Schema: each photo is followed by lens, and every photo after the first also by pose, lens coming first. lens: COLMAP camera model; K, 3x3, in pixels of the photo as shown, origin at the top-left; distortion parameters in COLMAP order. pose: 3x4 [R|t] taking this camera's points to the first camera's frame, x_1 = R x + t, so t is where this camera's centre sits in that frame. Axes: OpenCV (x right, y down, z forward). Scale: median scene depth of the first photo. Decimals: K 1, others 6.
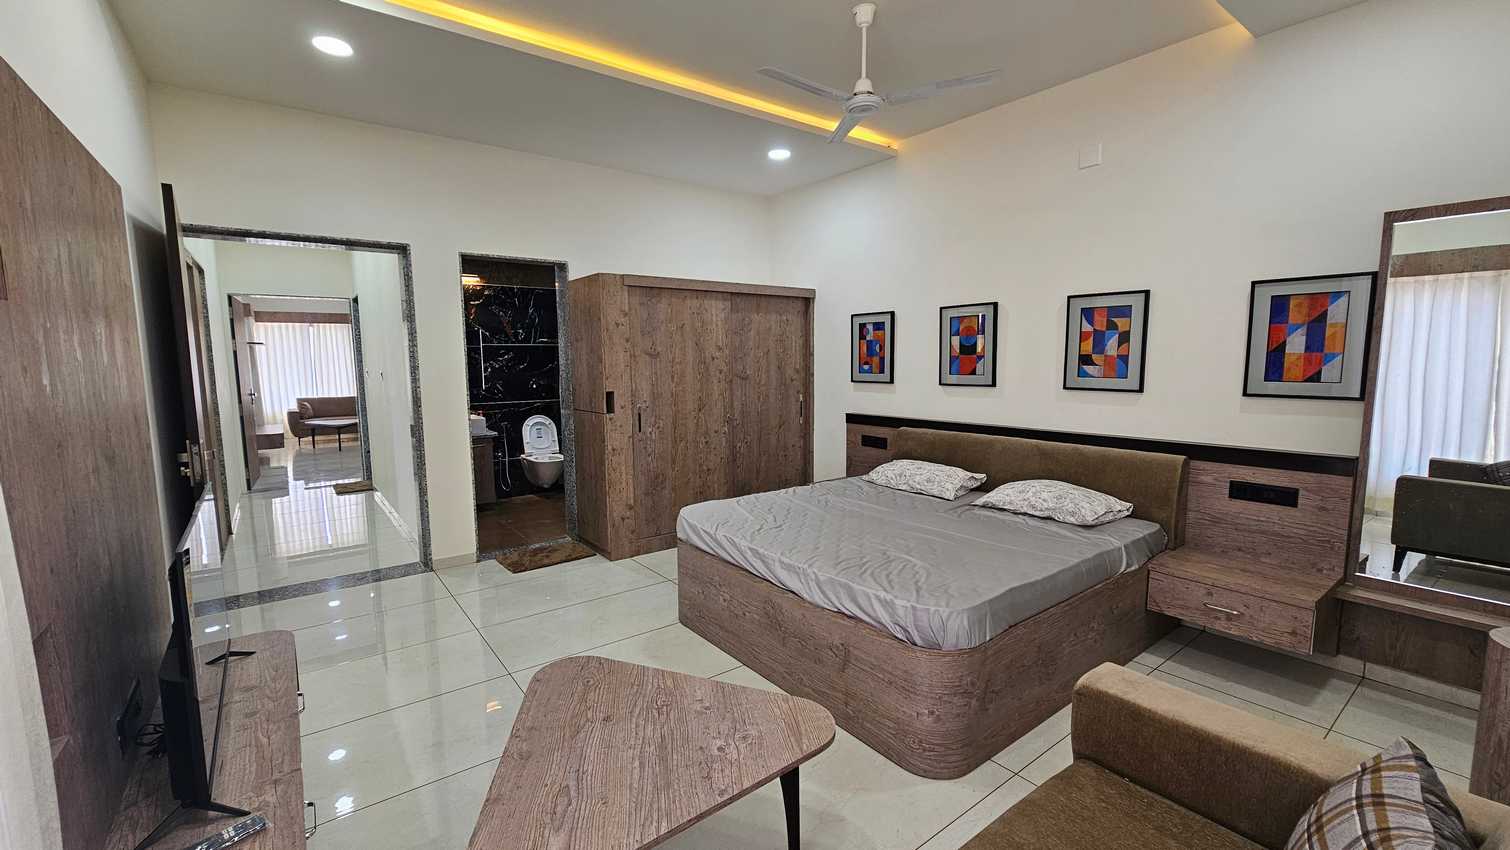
lens RADIAL K [[619.2, 0, 744.9], [0, 619.2, 430.8], [0, 0, 1]] dist [-0.003169, 0.000587]
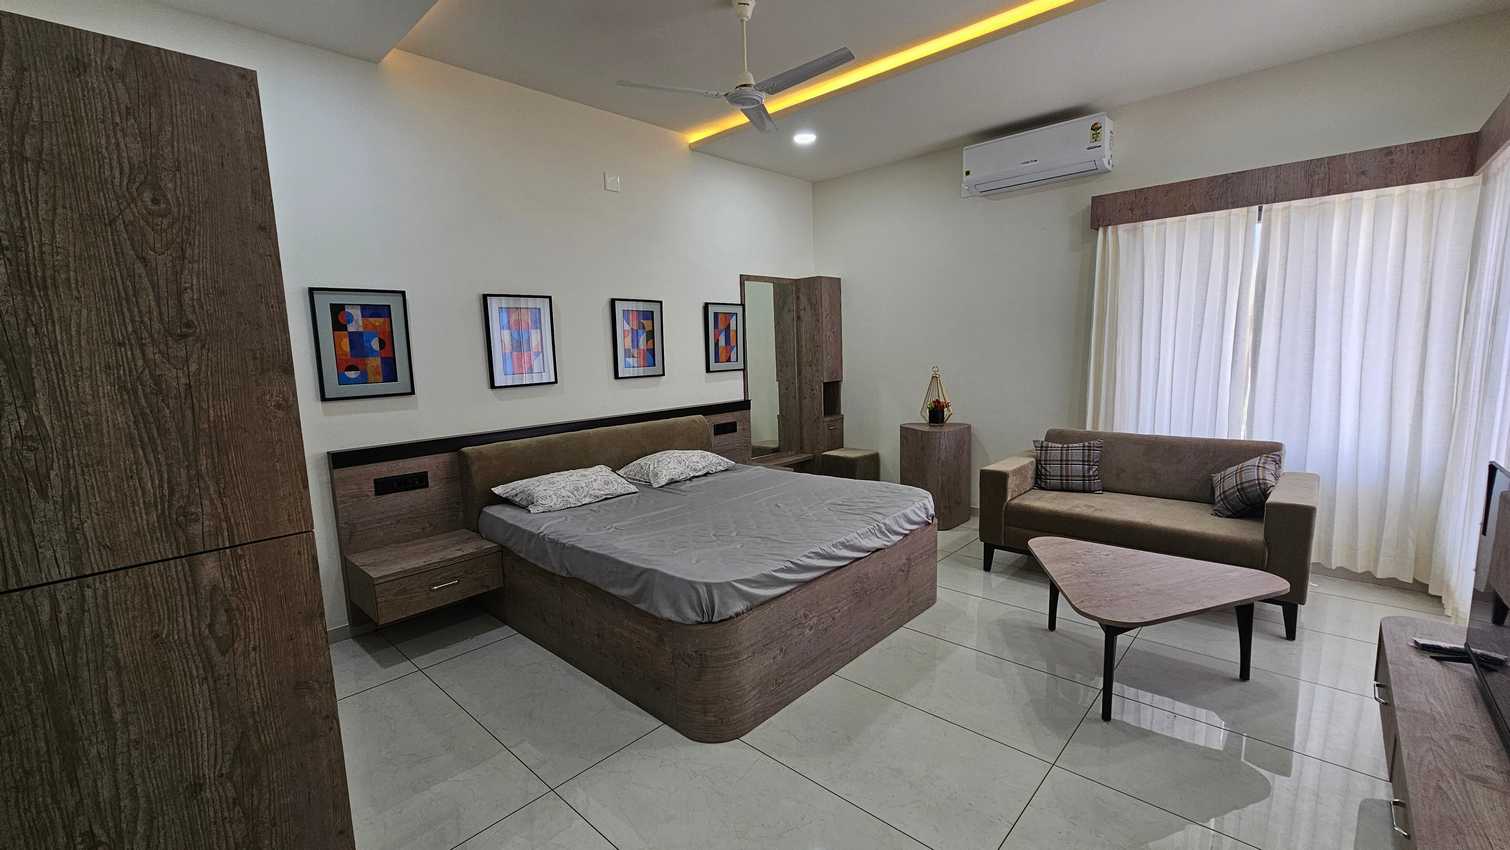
lens RADIAL K [[619.2, 0, 756.1], [0, 619.2, 421.0], [0, 0, 1]] dist [-0.003169, 0.000587]
pose [[-0.181840, -0.106717, 0.977520, -0.723327], [0.147017, 0.979970, 0.134332, -0.115873], [-0.972276, 0.168139, -0.162509, 1.024196]]
